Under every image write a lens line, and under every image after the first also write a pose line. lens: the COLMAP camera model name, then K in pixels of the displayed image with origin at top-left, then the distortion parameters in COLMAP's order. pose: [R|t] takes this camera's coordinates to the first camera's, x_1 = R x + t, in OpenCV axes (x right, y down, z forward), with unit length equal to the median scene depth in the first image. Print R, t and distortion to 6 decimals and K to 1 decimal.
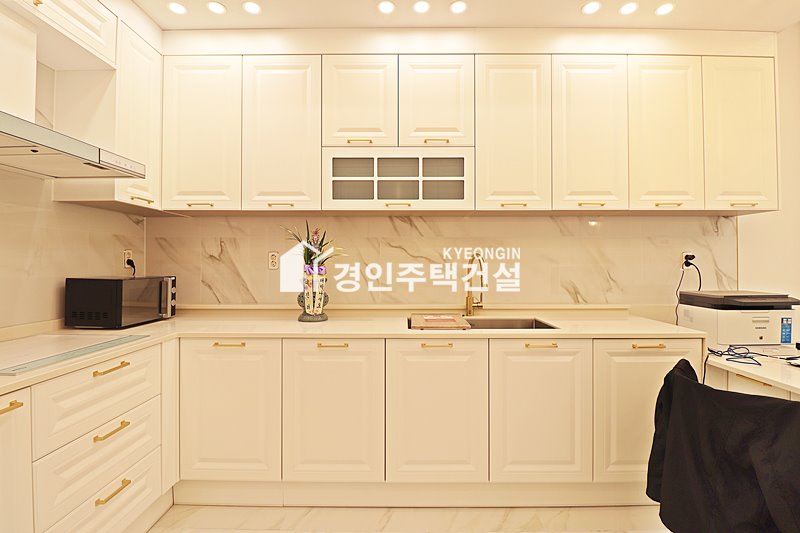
lens RADIAL K [[372.1, 0, 400.8], [0, 372.1, 260.0], [0, 0, 1]] dist [-0.000450, -0.014053]
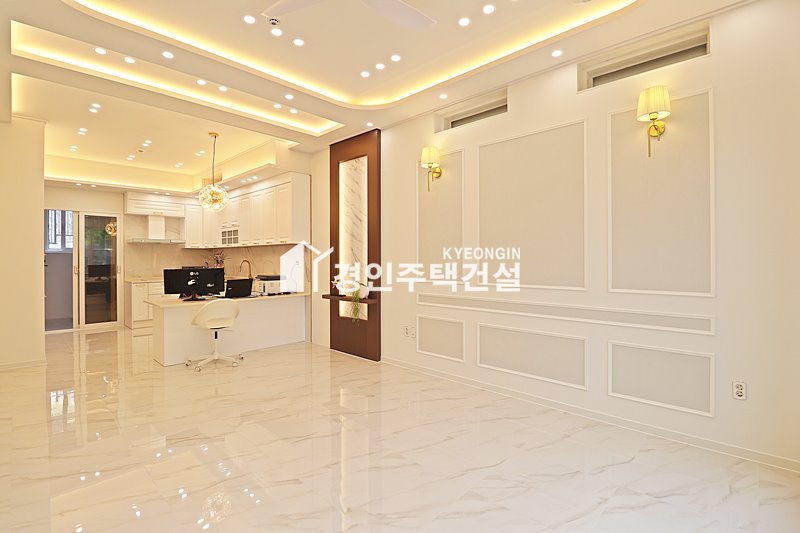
lens RADIAL K [[368.3, 0, 404.3], [0, 368.3, 260.3], [0, 0, 1]] dist [-0.001366, -0.013098]
pose [[0.732192, 0.001468, -0.681097, 3.284964], [0.008221, 0.999906, 0.010993, -0.039880], [0.681049, -0.013648, 0.732111, -0.325176]]
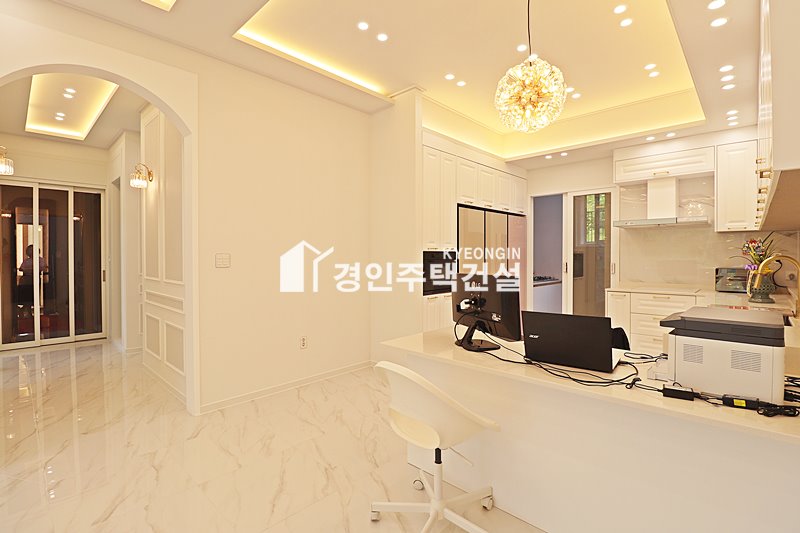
lens RADIAL K [[376.0, 0, 402.6], [0, 376.0, 260.0], [0, 0, 1]] dist [0.001332, -0.013668]
pose [[-0.680265, 0.011588, -0.732875, 1.730332], [0.008814, 0.999932, 0.007629, -0.023408], [0.732914, -0.001270, -0.680320, 0.957694]]
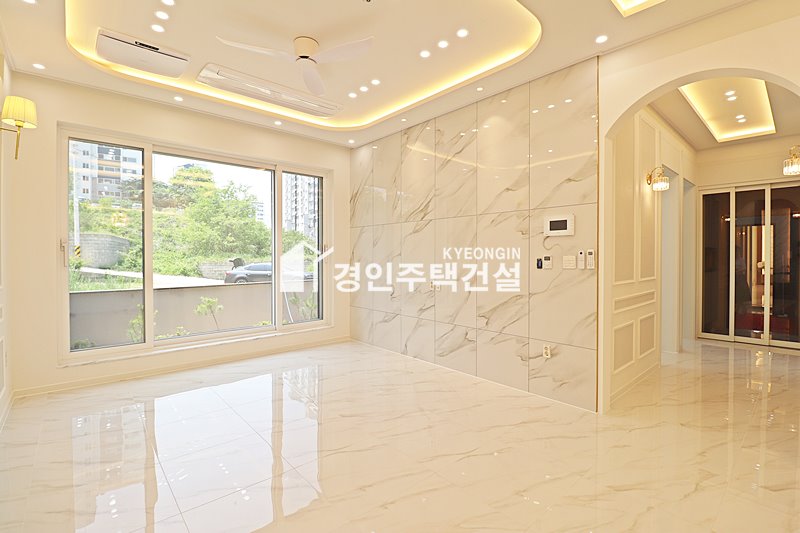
lens RADIAL K [[368.3, 0, 404.3], [0, 368.3, 260.3], [0, 0, 1]] dist [-0.001366, -0.013098]
pose [[-0.675935, -0.007116, 0.736927, 1.278178], [-0.004397, 0.999975, 0.005622, -0.027176], [-0.736948, 0.000560, -0.675949, 0.932803]]
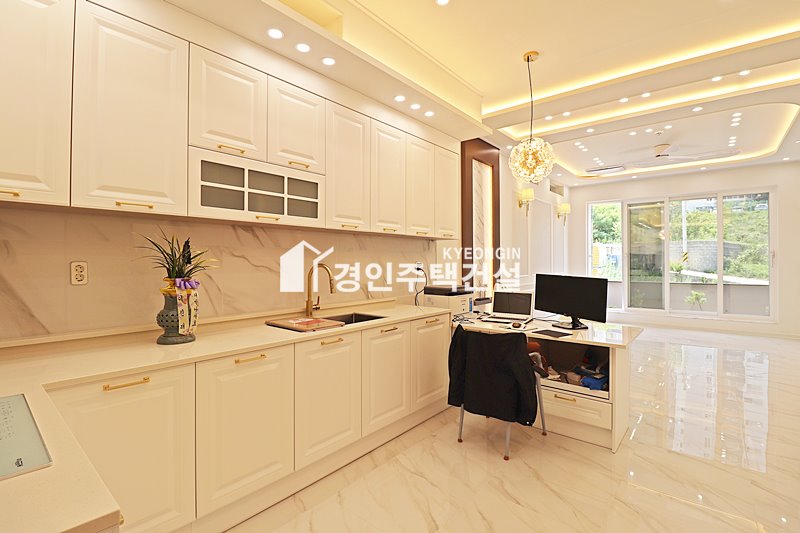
lens RADIAL K [[376.0, 0, 402.6], [0, 376.0, 260.0], [0, 0, 1]] dist [0.001332, -0.013668]
pose [[0.632741, 0.003123, 0.774357, -0.584762], [-0.005373, 0.999986, 0.000357, -0.032293], [-0.774345, -0.004386, 0.632748, 0.032384]]
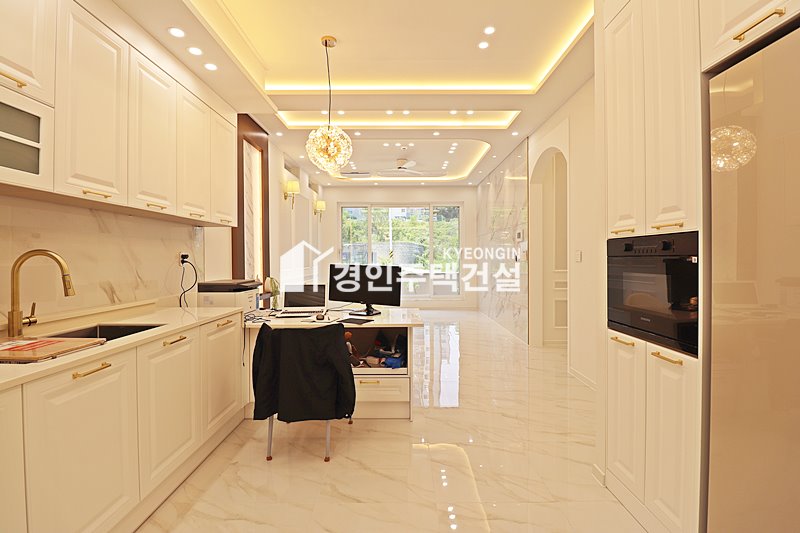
lens RADIAL K [[368.3, 0, 404.3], [0, 368.3, 260.3], [0, 0, 1]] dist [-0.001366, -0.013098]
pose [[-0.012174, -0.004612, 0.999915, -0.542918], [-0.003412, 0.999984, 0.004571, -0.002095], [-0.999920, -0.003356, -0.012190, 0.297744]]
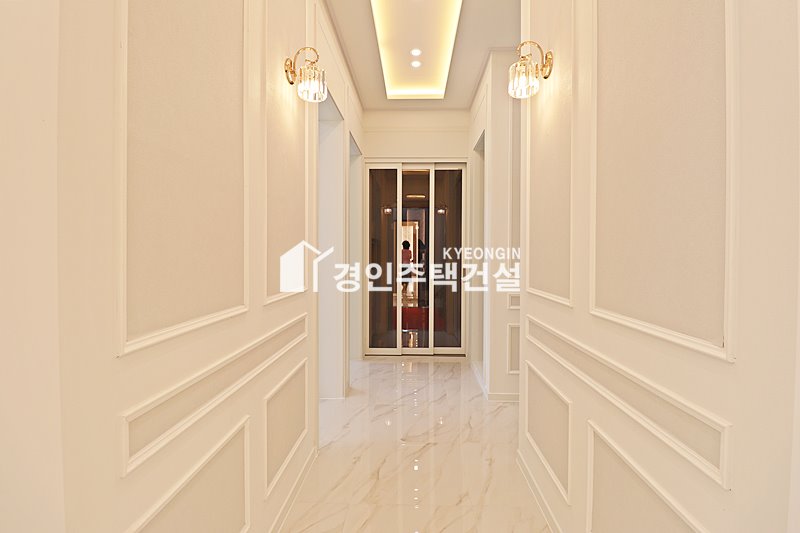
lens RADIAL K [[368.3, 0, 404.3], [0, 368.3, 260.3], [0, 0, 1]] dist [-0.001366, -0.013098]
pose [[-0.999772, -0.002045, 0.021242, 1.520146], [-0.001833, 0.999948, 0.009984, -0.014000], [-0.021261, 0.009943, -0.999725, -0.330244]]
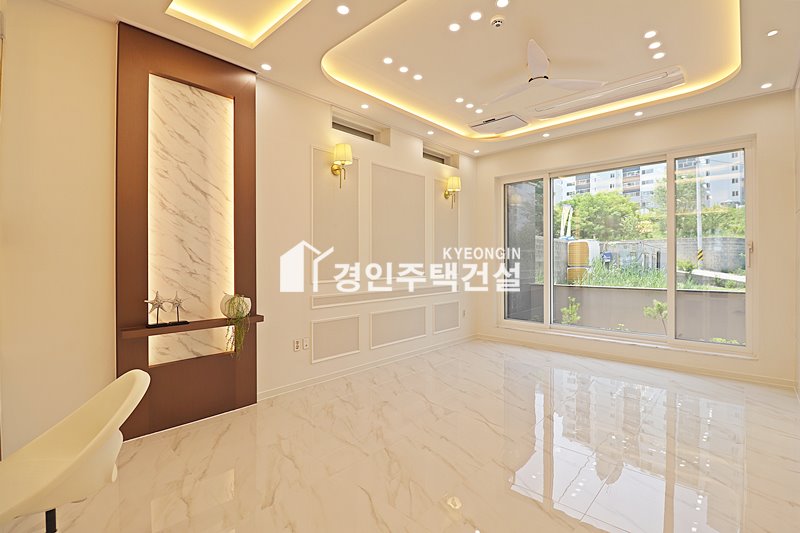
lens RADIAL K [[368.3, 0, 404.3], [0, 368.3, 260.3], [0, 0, 1]] dist [-0.001366, -0.013098]
pose [[0.677619, 0.000256, 0.735414, 1.061623], [-0.008437, 0.999937, 0.007425, -0.030075], [-0.735365, -0.011236, 0.677578, -0.334327]]
